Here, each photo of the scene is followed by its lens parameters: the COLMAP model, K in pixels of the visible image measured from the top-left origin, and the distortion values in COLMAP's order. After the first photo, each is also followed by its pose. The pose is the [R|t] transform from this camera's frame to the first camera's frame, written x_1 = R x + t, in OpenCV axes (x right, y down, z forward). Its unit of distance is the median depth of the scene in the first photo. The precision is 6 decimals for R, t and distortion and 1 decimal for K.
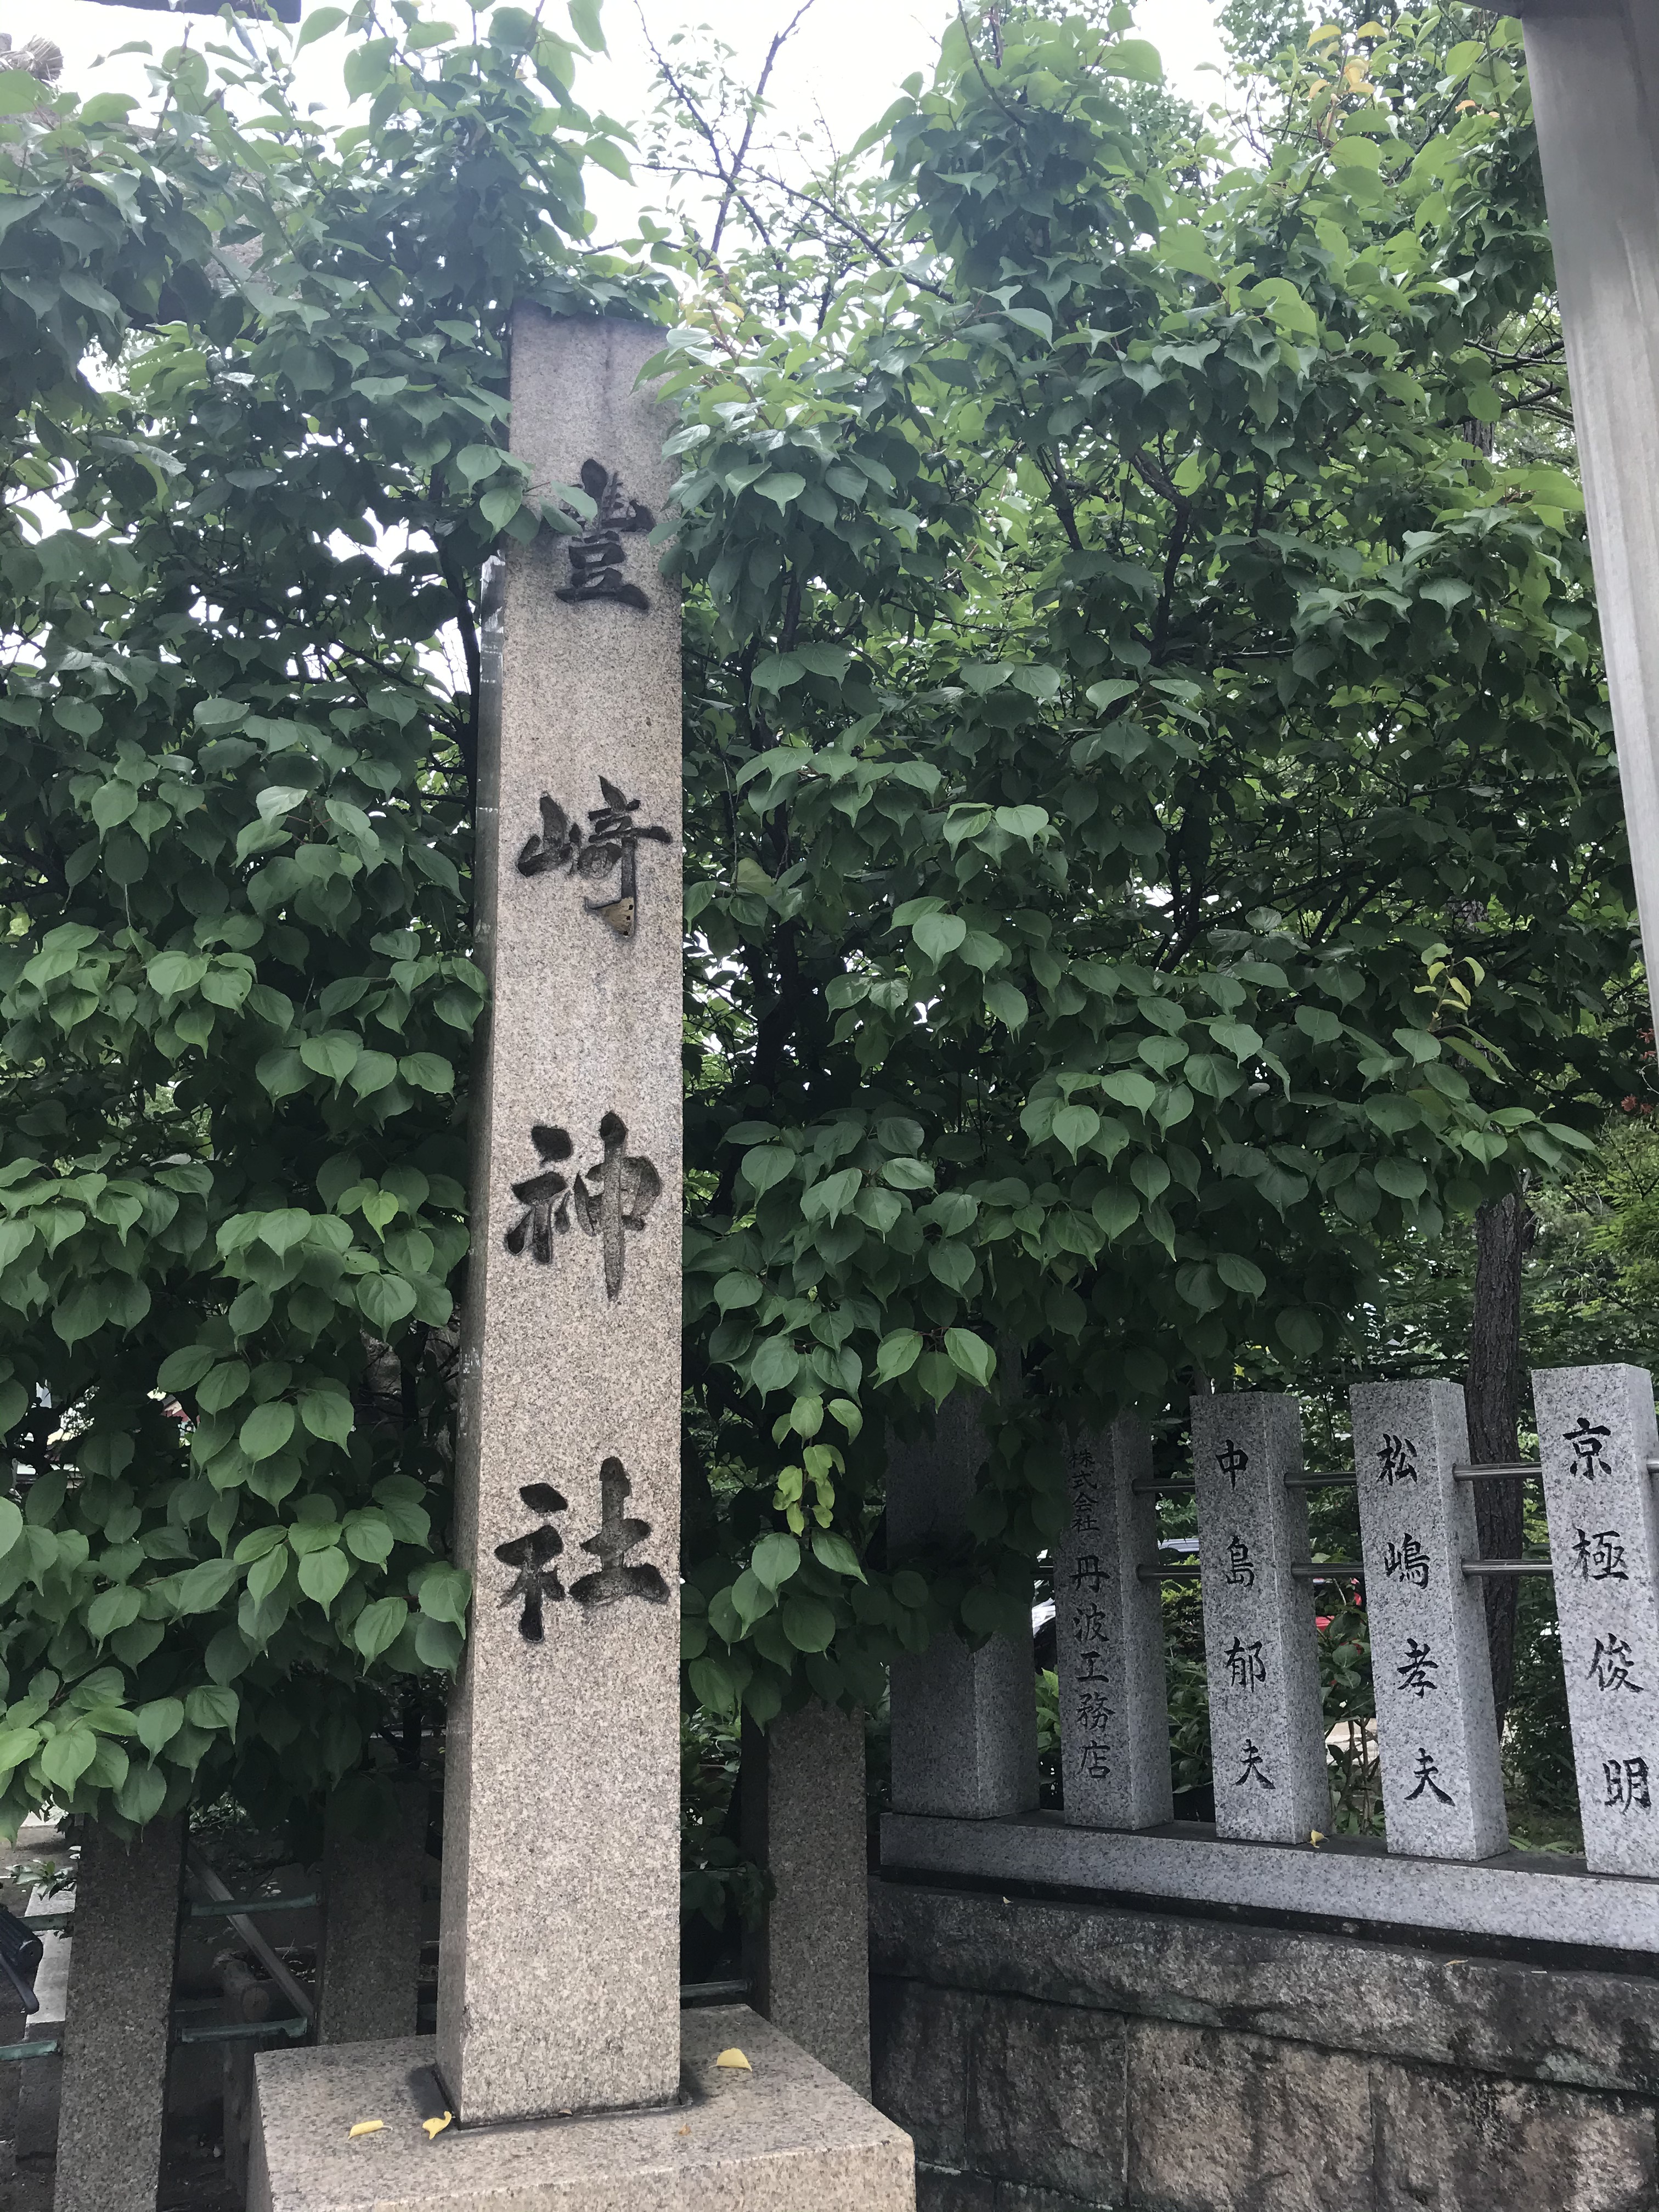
lens RADIAL K [[1812.3, 0, 827.1], [0, 1812.3, 1103.4], [0, 0, 1]] dist [0.041725, -0.017766]
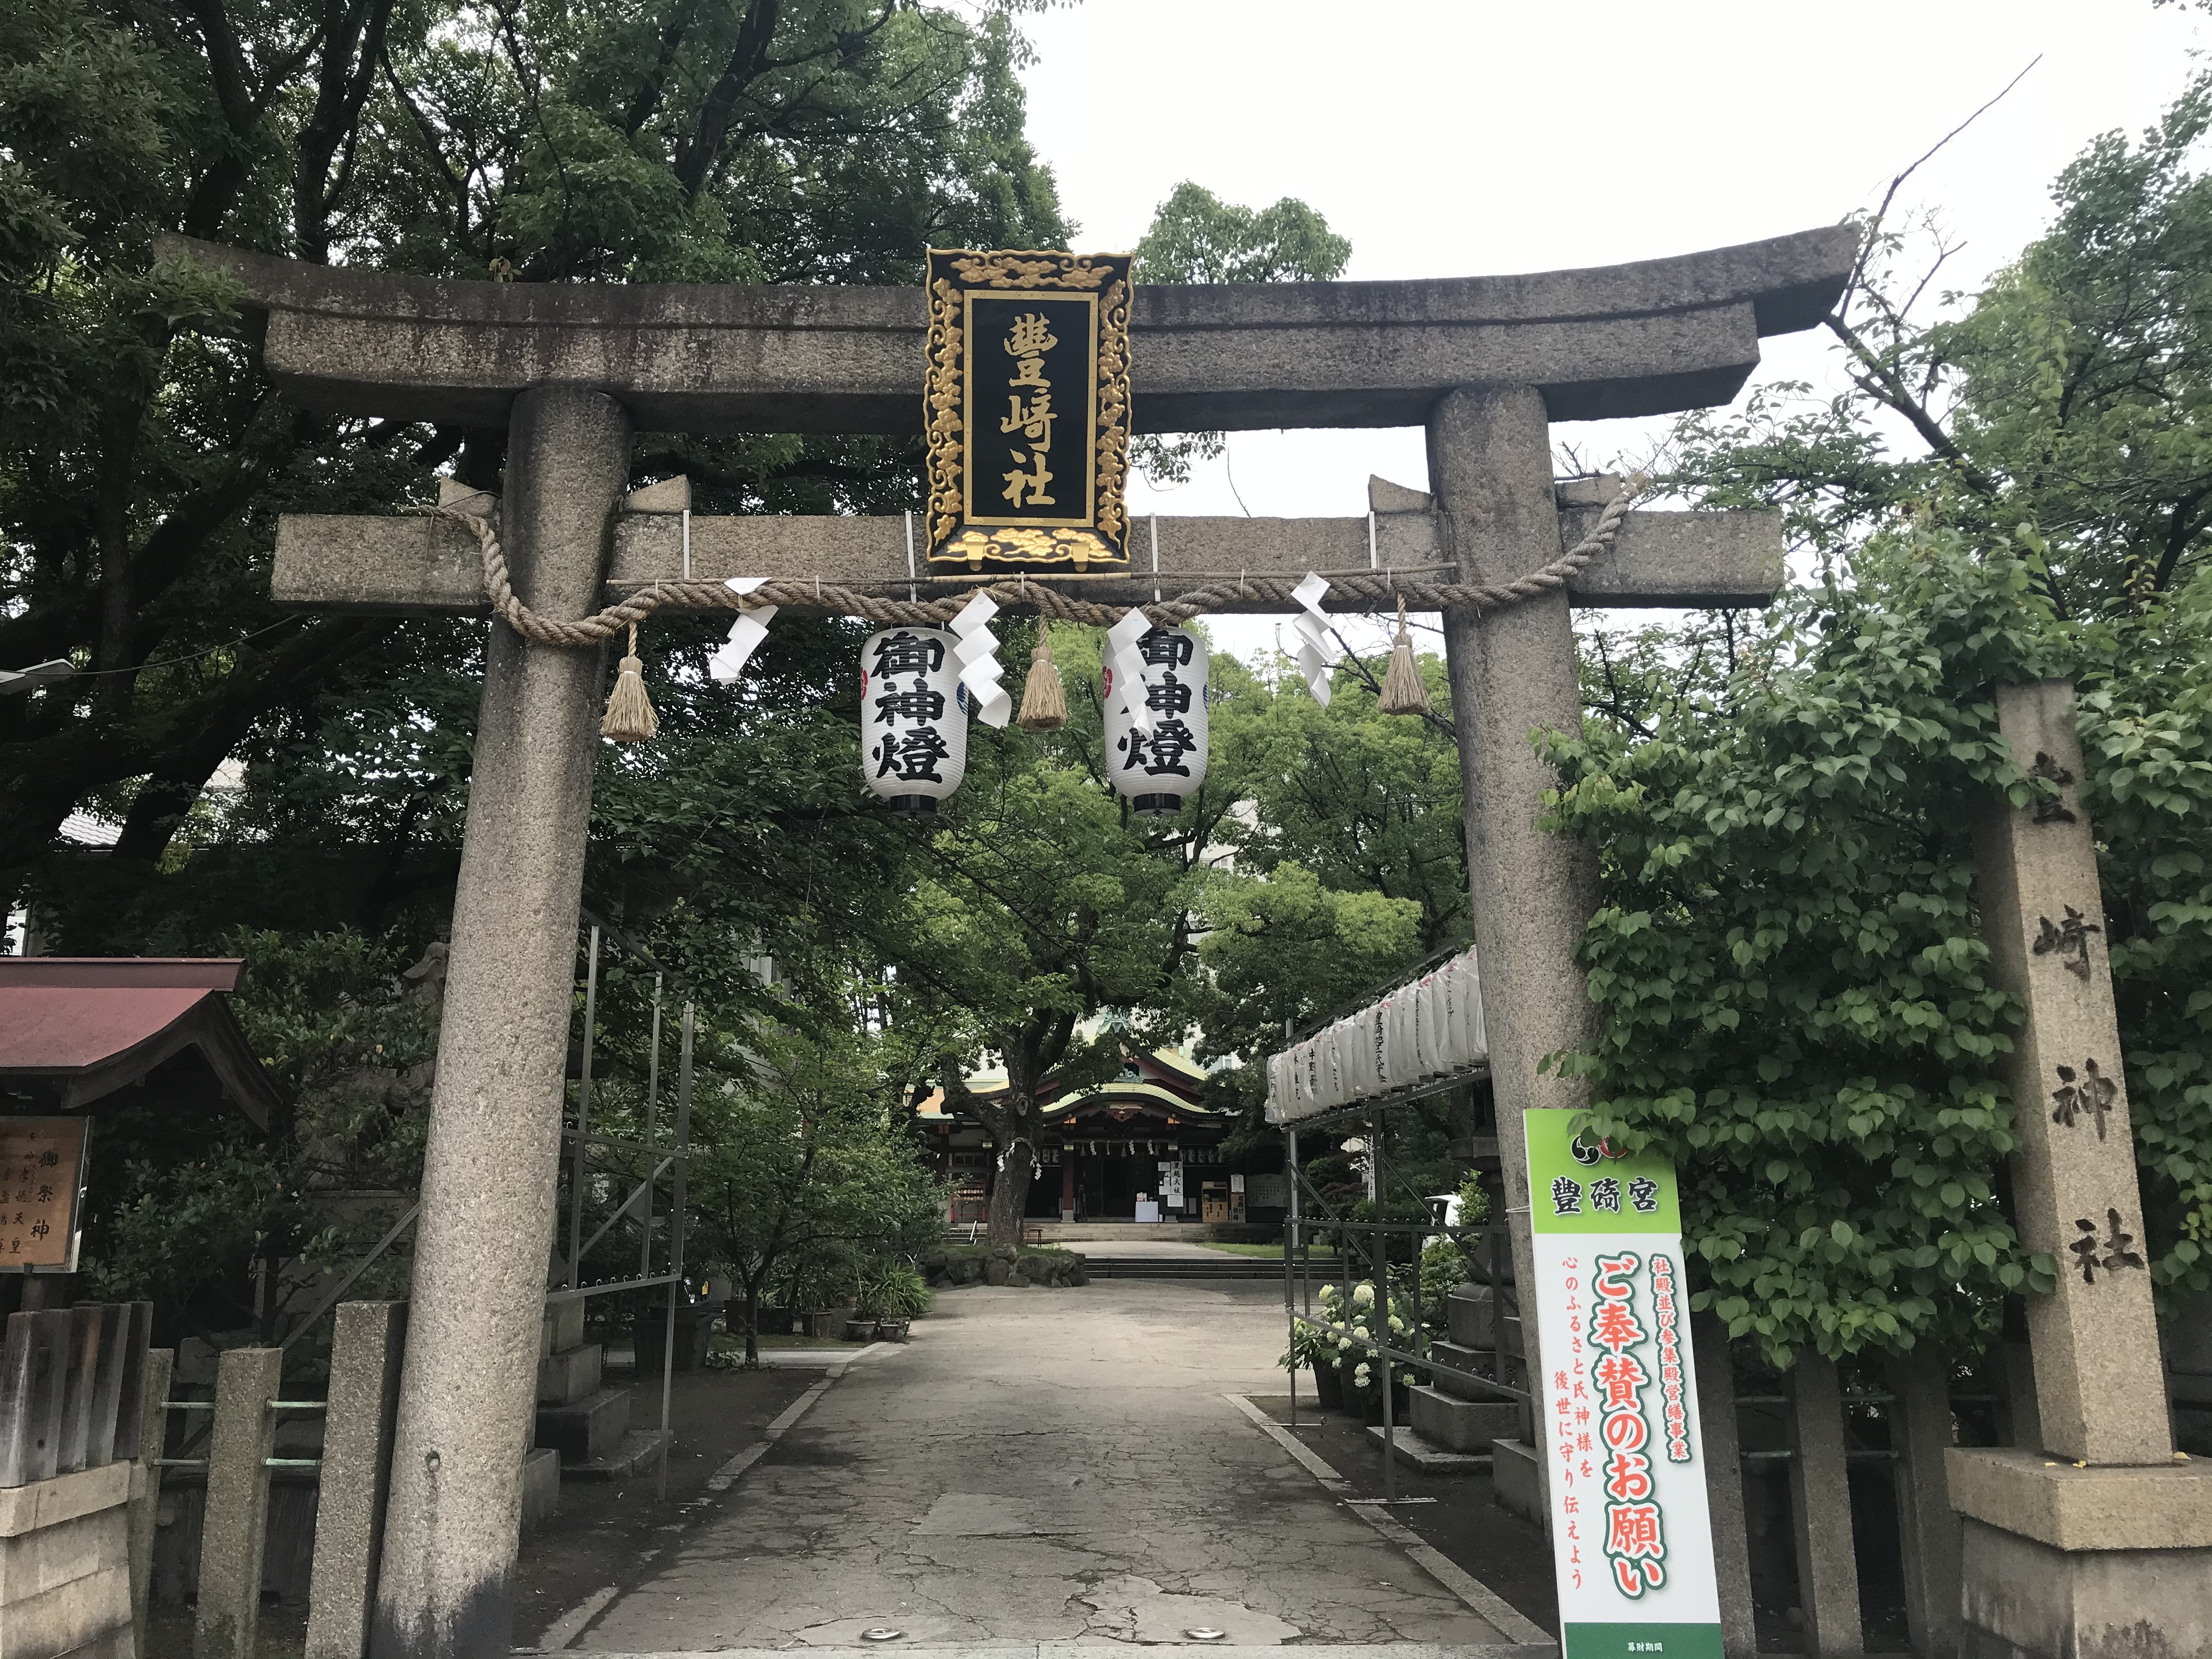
lens RADIAL K [[1812.3, 0, 1100.3], [0, 1812.3, 834.4], [0, 0, 1]] dist [0.041725, -0.017766]
pose [[0.956639, -0.051703, -0.286649, -0.654896], [0.067929, 0.996585, 0.046947, -0.485392], [0.283243, -0.064383, 0.956885, -1.610104]]
